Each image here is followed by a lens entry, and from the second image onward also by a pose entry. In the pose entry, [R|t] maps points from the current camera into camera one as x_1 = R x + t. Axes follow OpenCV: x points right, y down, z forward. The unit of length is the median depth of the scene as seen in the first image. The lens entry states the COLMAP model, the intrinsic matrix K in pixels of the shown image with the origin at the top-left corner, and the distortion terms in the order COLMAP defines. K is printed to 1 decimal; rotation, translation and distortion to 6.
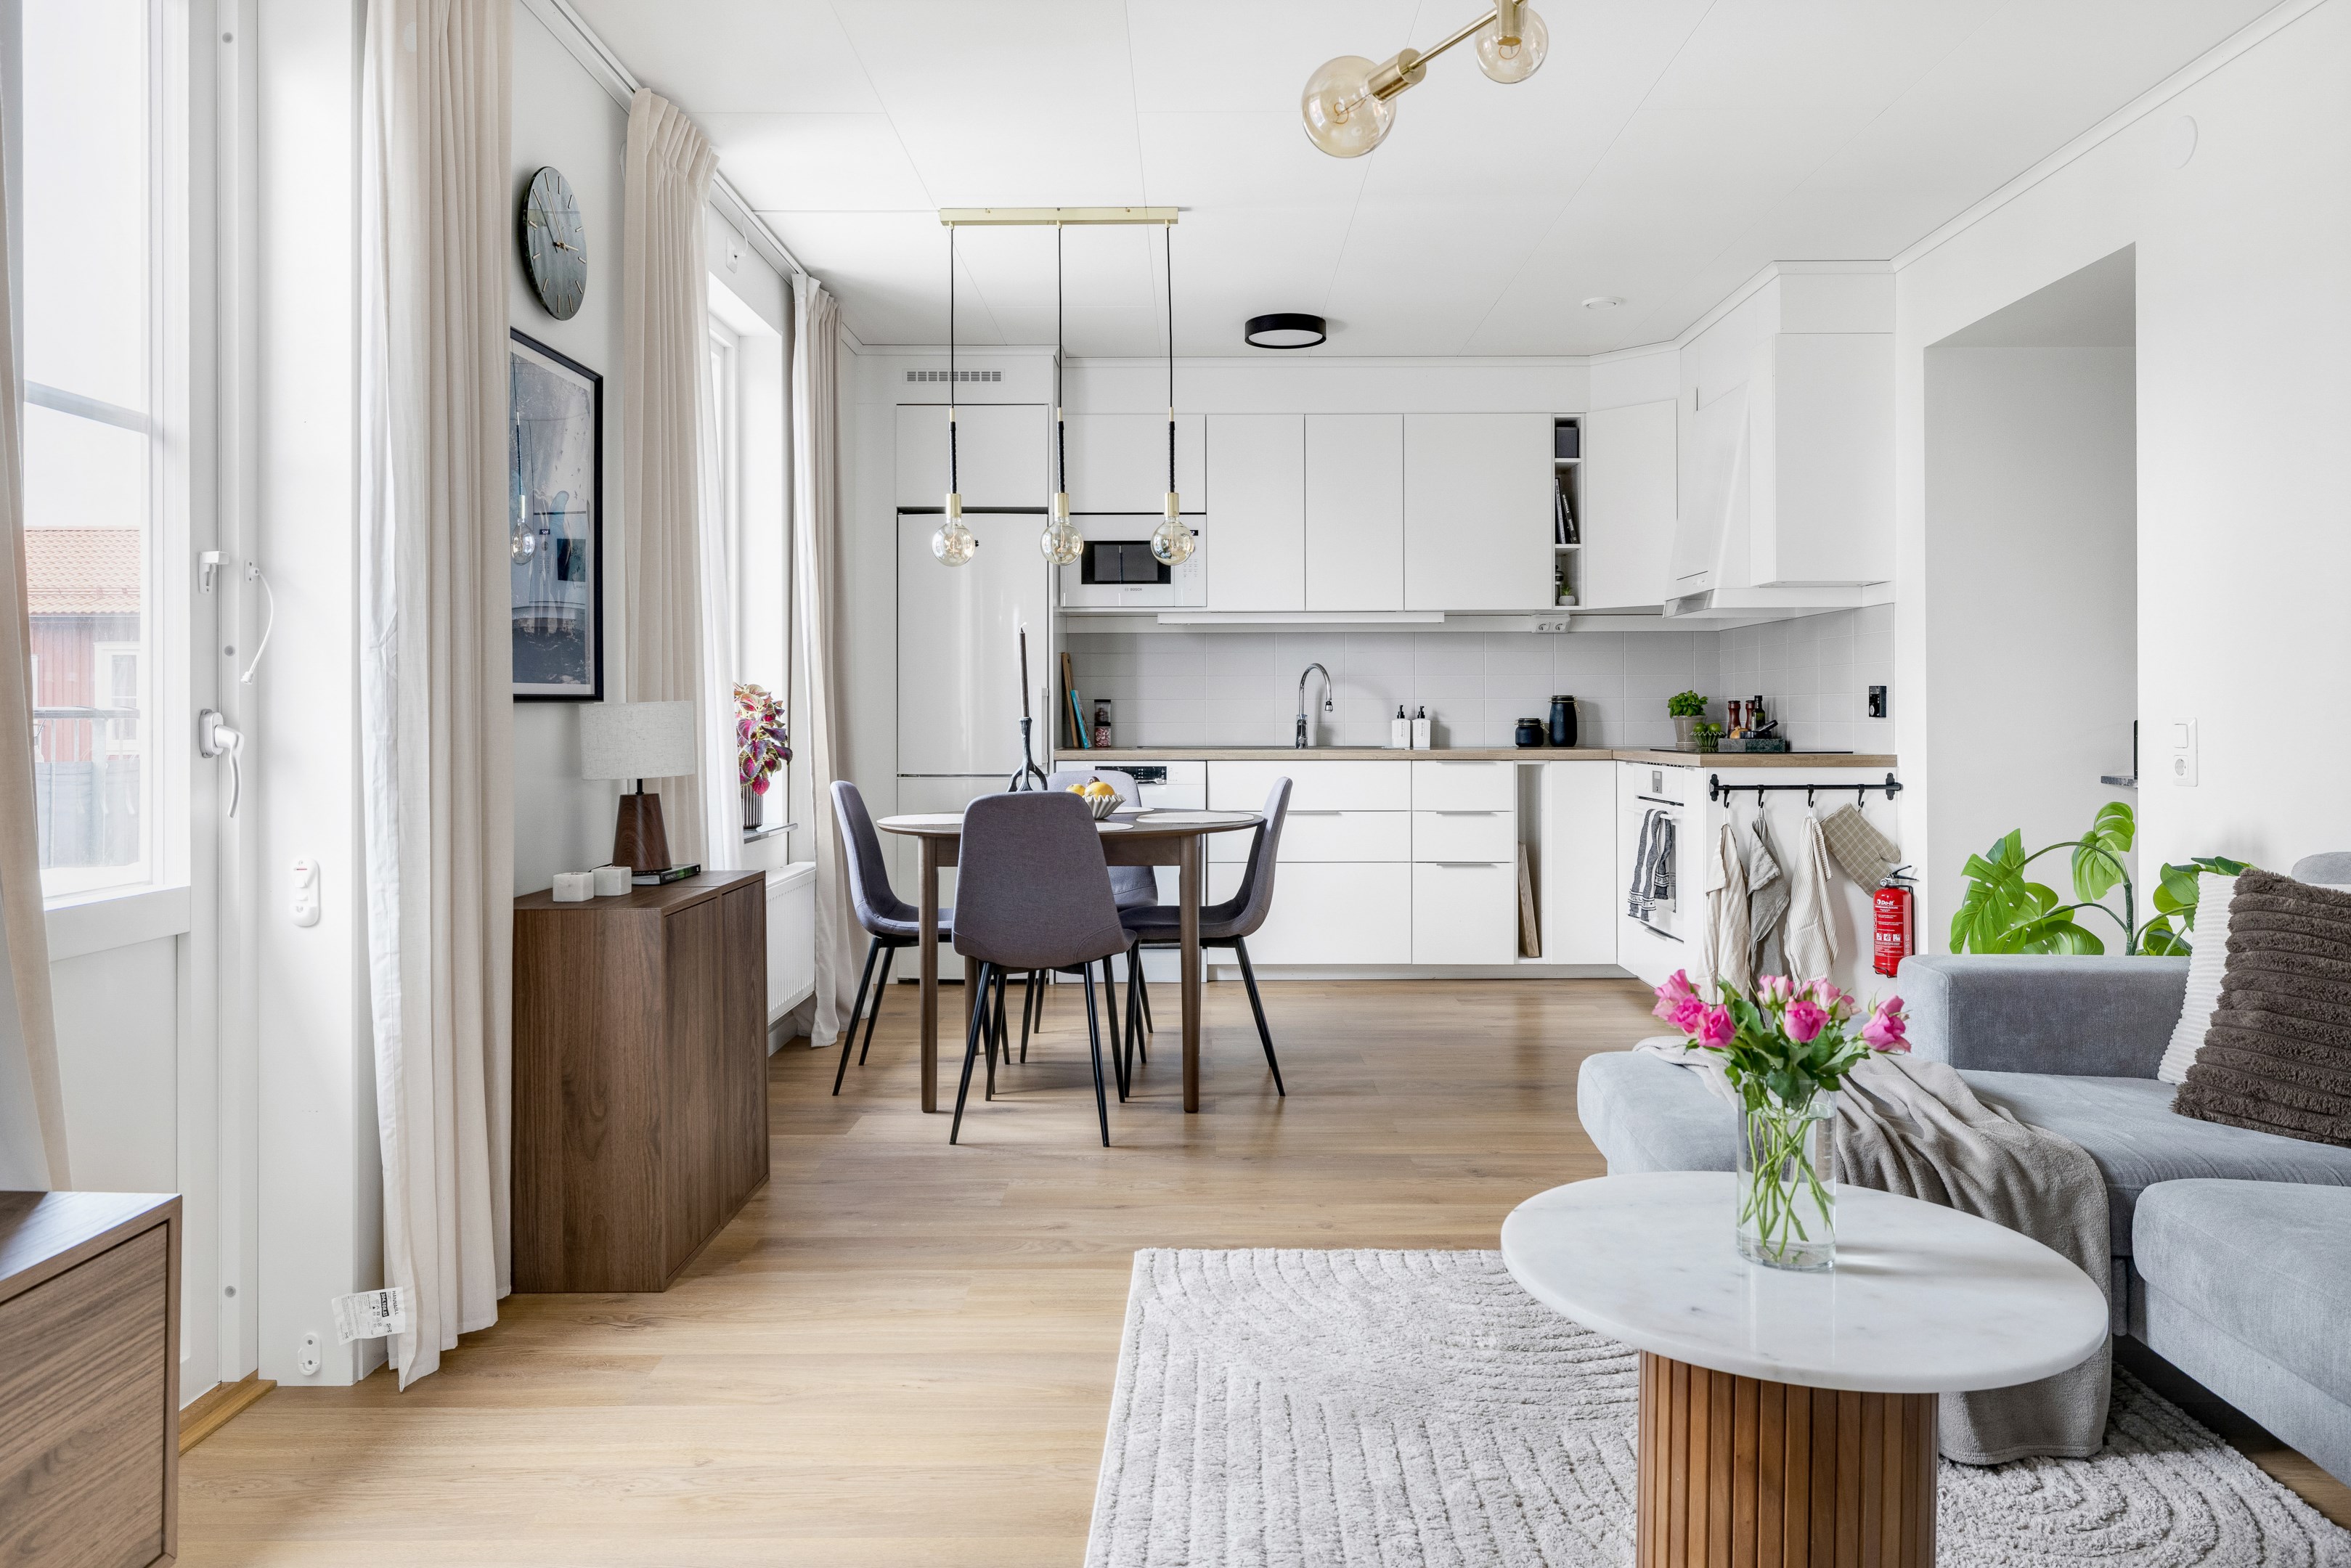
lens RADIAL K [[1571.5, 0, 1187.1], [0, 1571.5, 725.7], [0, 0, 1]] dist [0.003803, -0.000198]
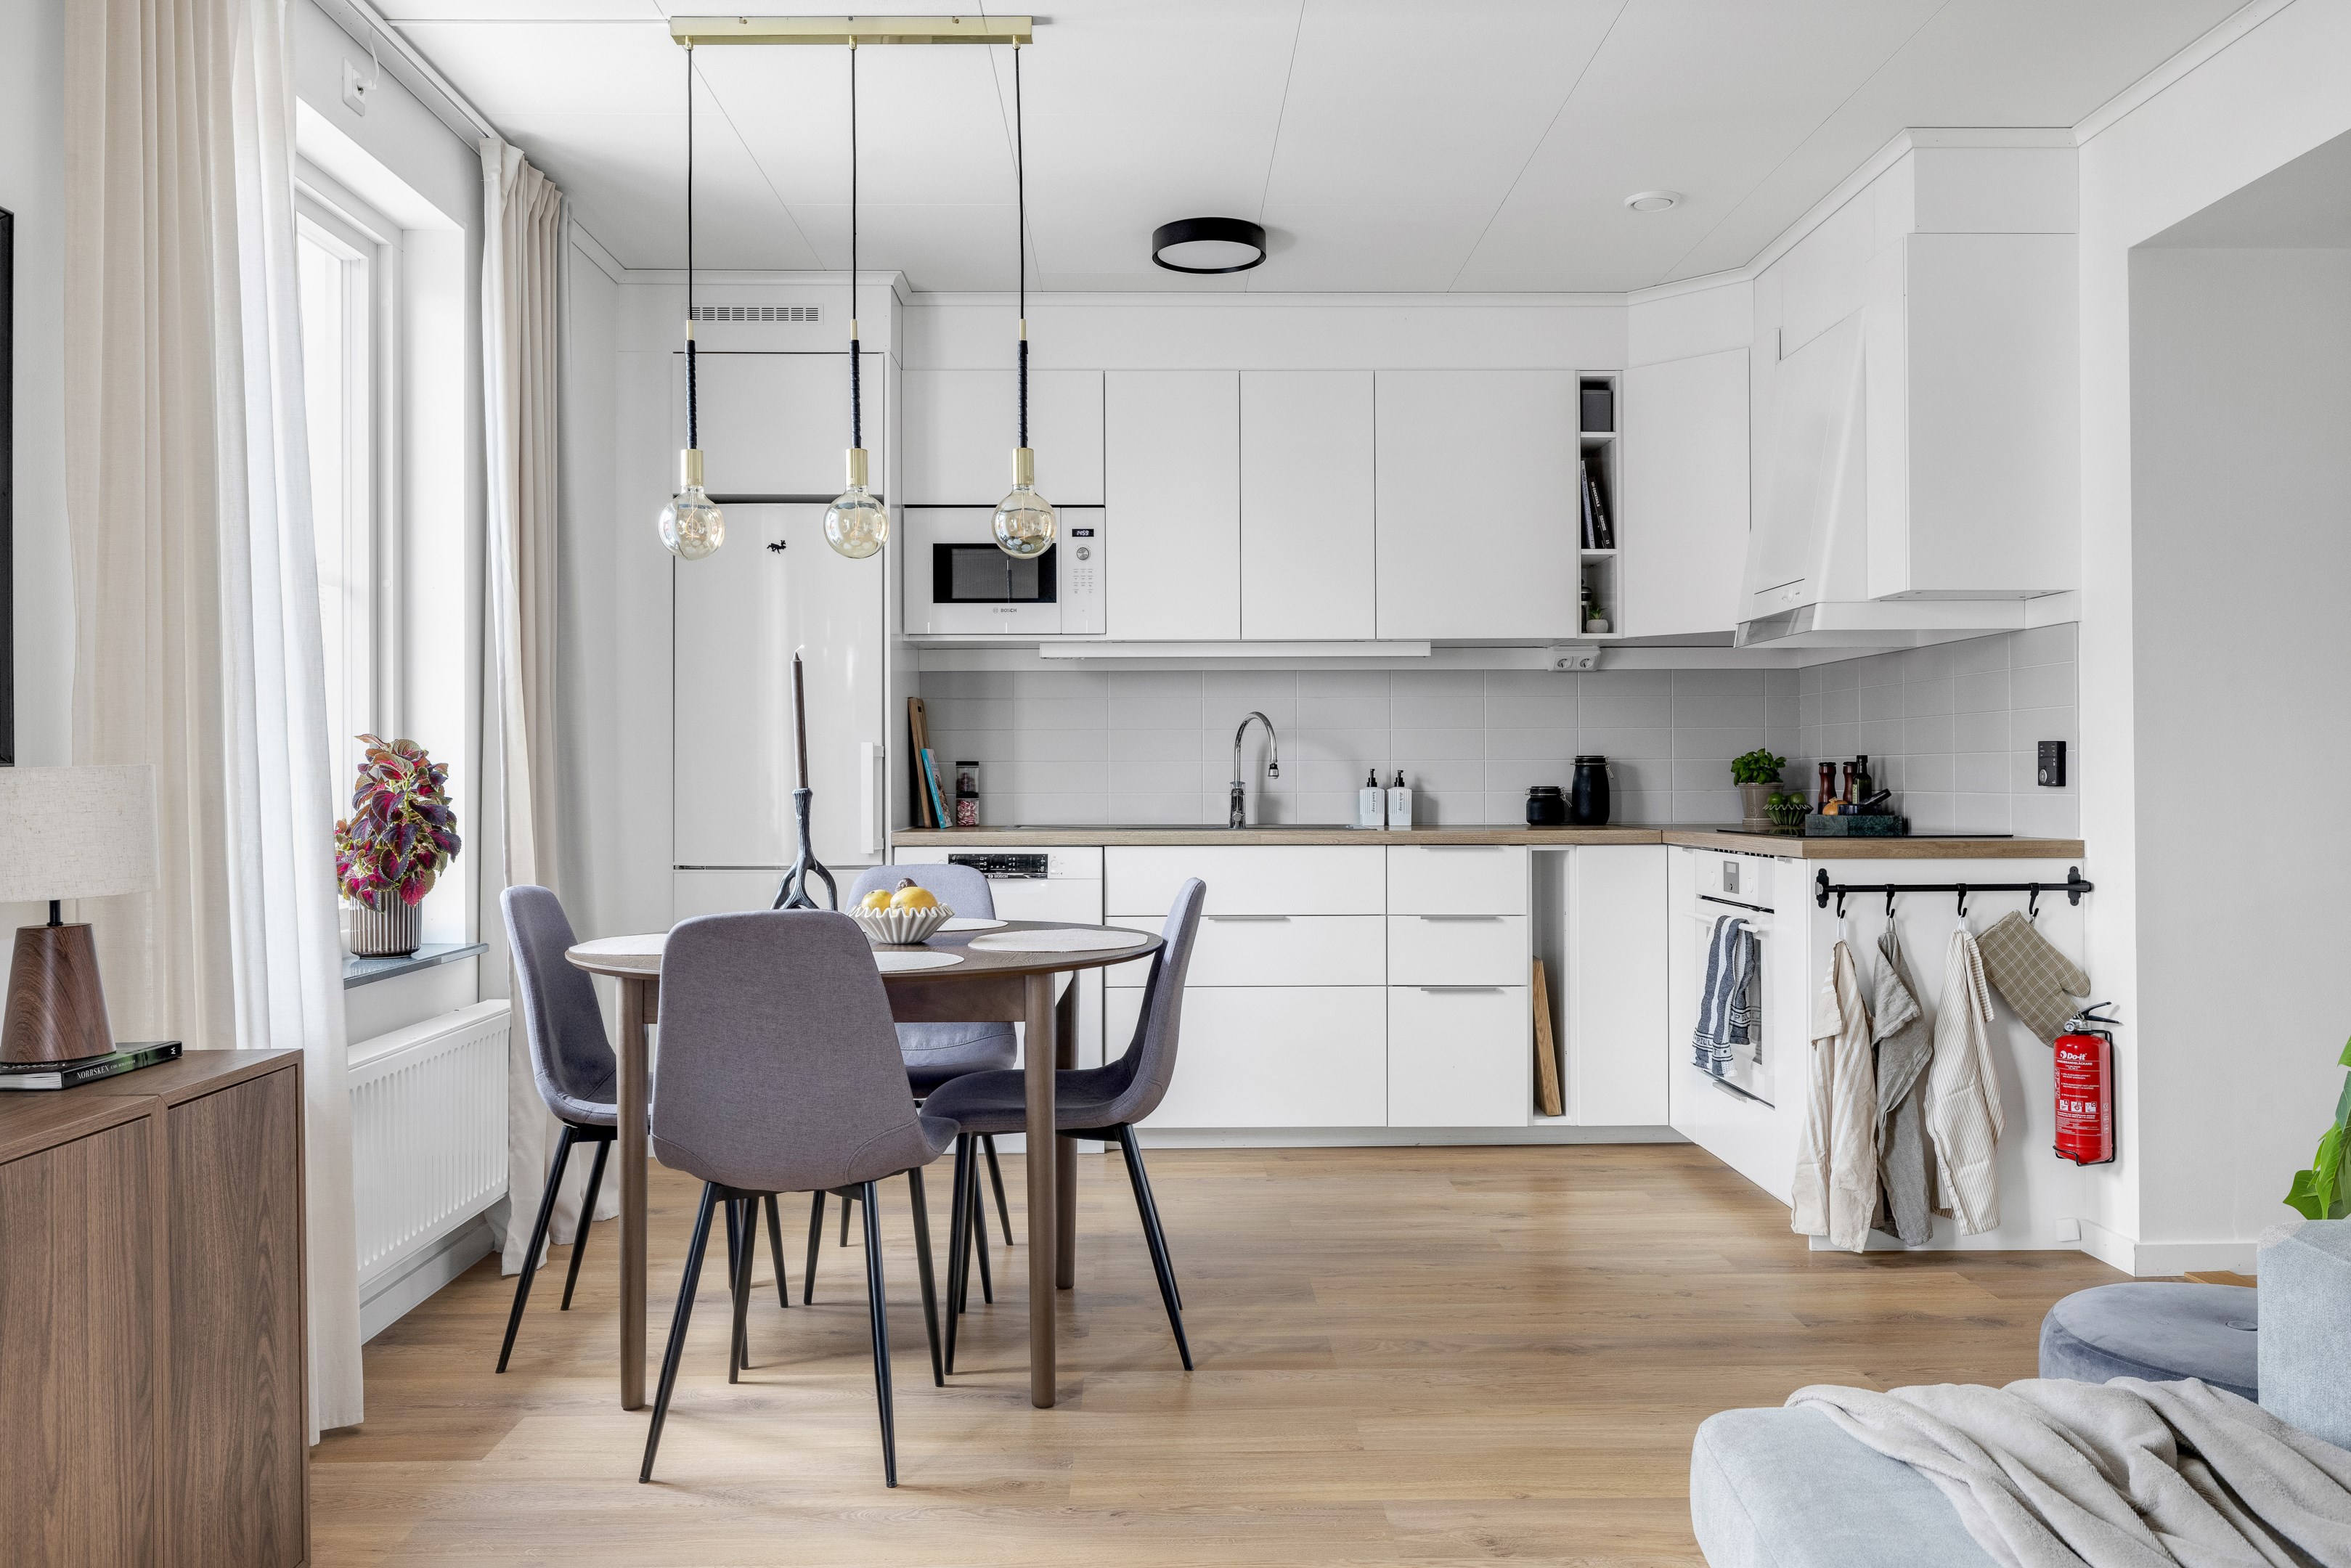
lens RADIAL K [[1765.8, 0, 1175.5], [0, 1765.8, 784.0], [0, 0, 1]] dist [-0.000306, 0.000338]
pose [[0.999753, -0.001149, 0.022174, 0.028200], [0.001237, 0.999991, -0.003948, -0.003182], [-0.022169, 0.003974, 0.999746, 0.192484]]
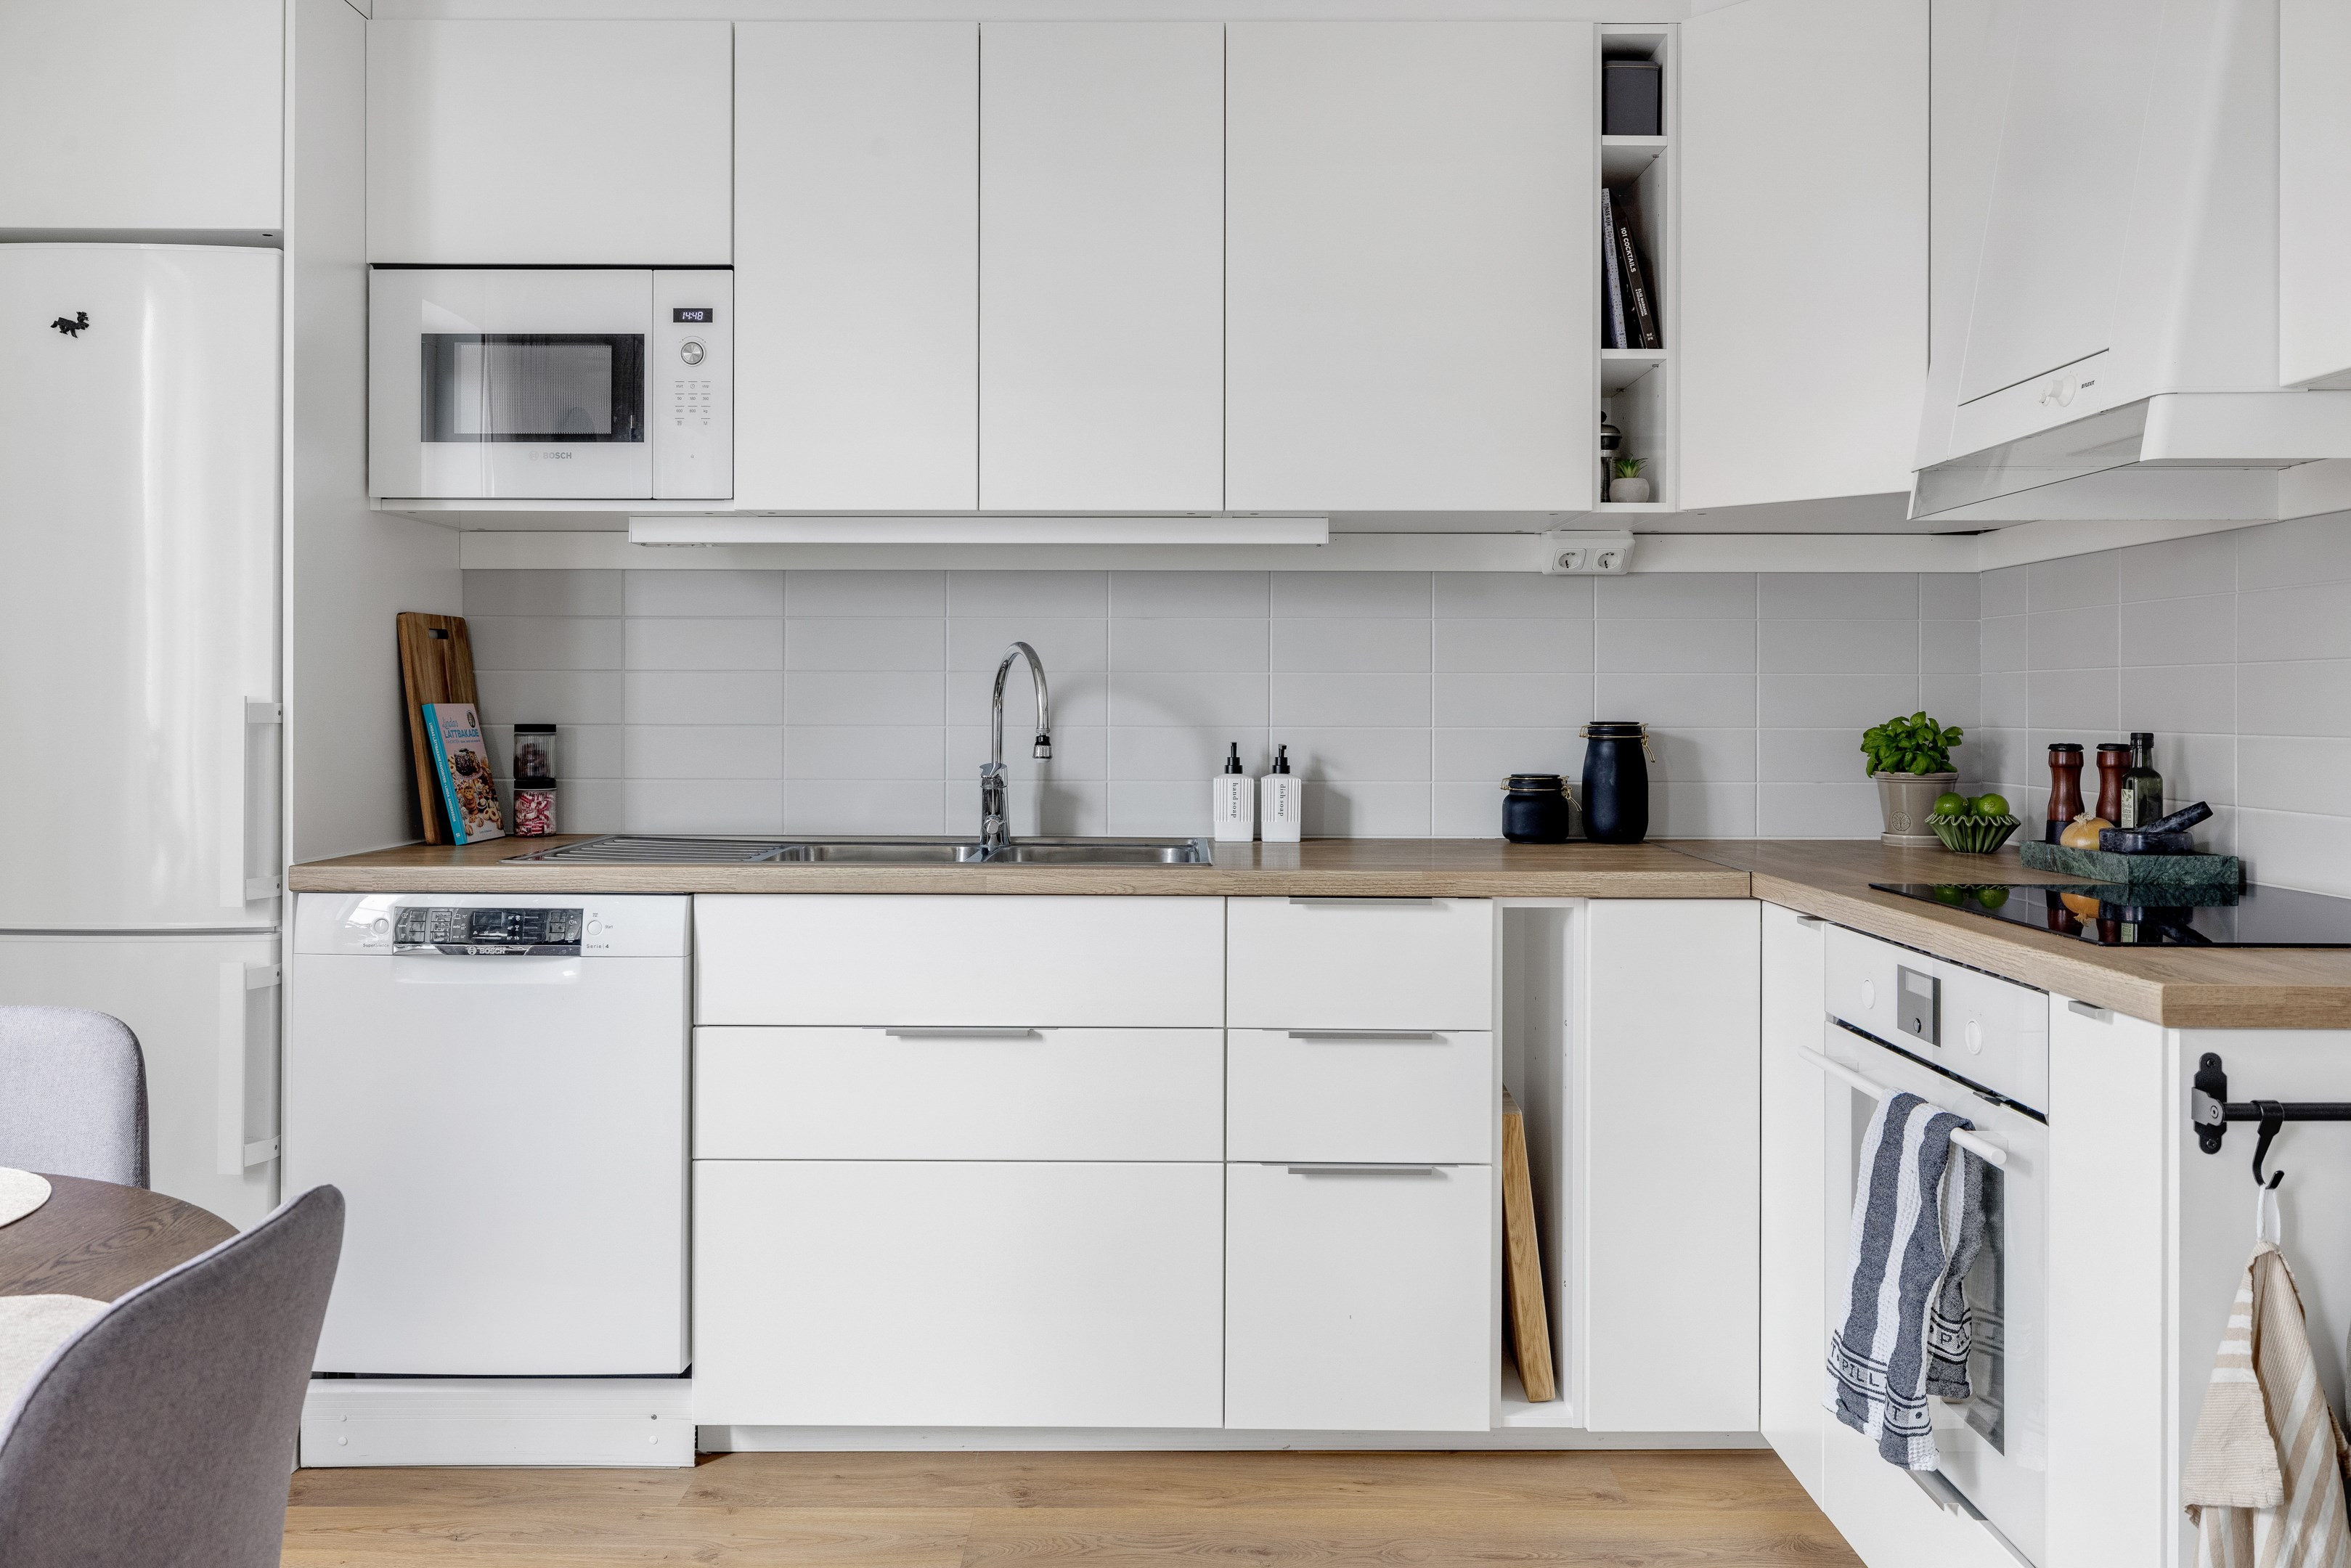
lens RADIAL K [[1740.3, 0, 1168.7], [0, 1740.3, 722.1], [0, 0, 1]] dist [0.001401, 0.004296]
pose [[0.999983, 0.005284, 0.002614, 0.130185], [-0.005291, 0.999983, 0.002591, -0.021887], [-0.002601, -0.002605, 0.999993, 0.588102]]
